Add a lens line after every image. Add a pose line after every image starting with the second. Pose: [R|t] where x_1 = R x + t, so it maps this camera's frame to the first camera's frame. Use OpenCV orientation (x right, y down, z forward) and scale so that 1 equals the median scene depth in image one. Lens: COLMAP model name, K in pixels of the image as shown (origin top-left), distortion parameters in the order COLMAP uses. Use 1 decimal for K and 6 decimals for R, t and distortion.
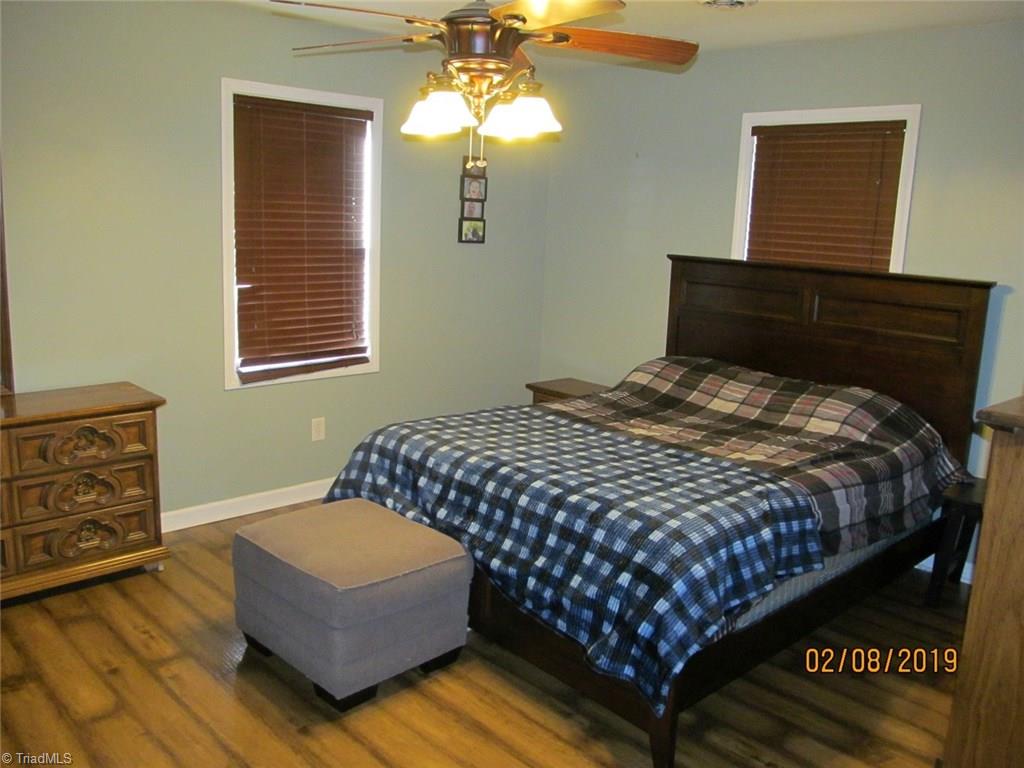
lens RADIAL K [[849.0, 0, 511.8], [0, 849.0, 381.5], [0, 0, 1]] dist [-0.061520, 0.019008]
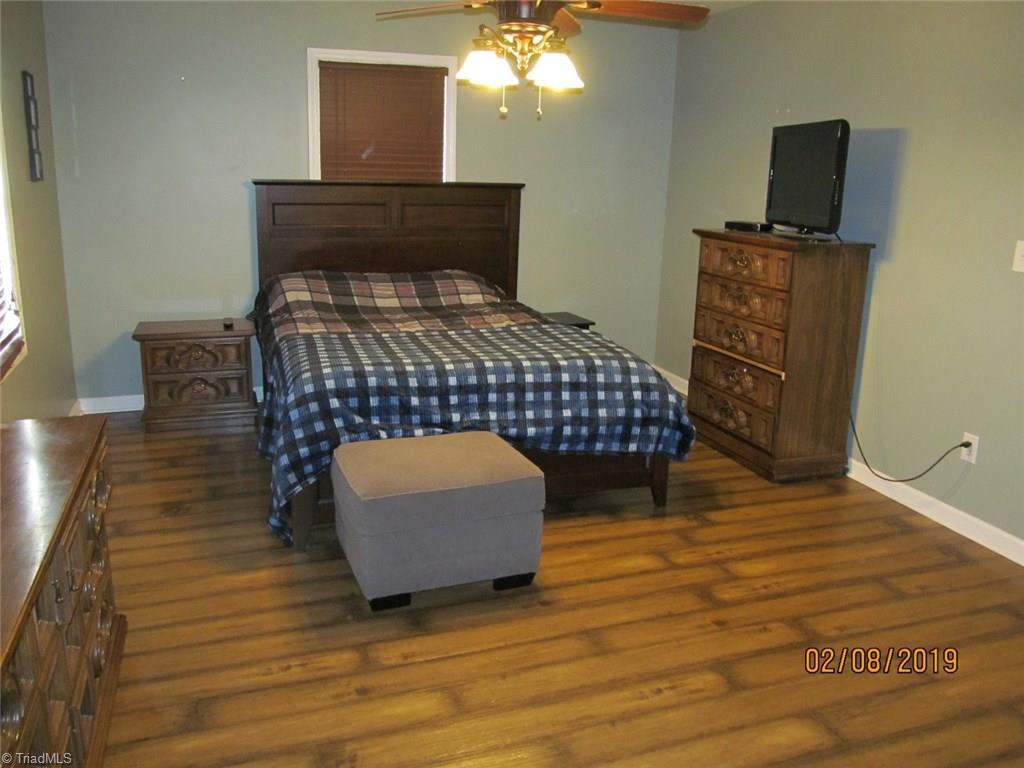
lens RADIAL K [[849.0, 0, 513.1], [0, 849.0, 385.0], [0, 0, 1]] dist [-0.061520, 0.019008]
pose [[0.416962, -0.263946, 0.869756, -1.088079], [0.166268, 0.962910, 0.212506, -0.122051], [-0.893587, 0.056005, 0.445383, 0.444608]]
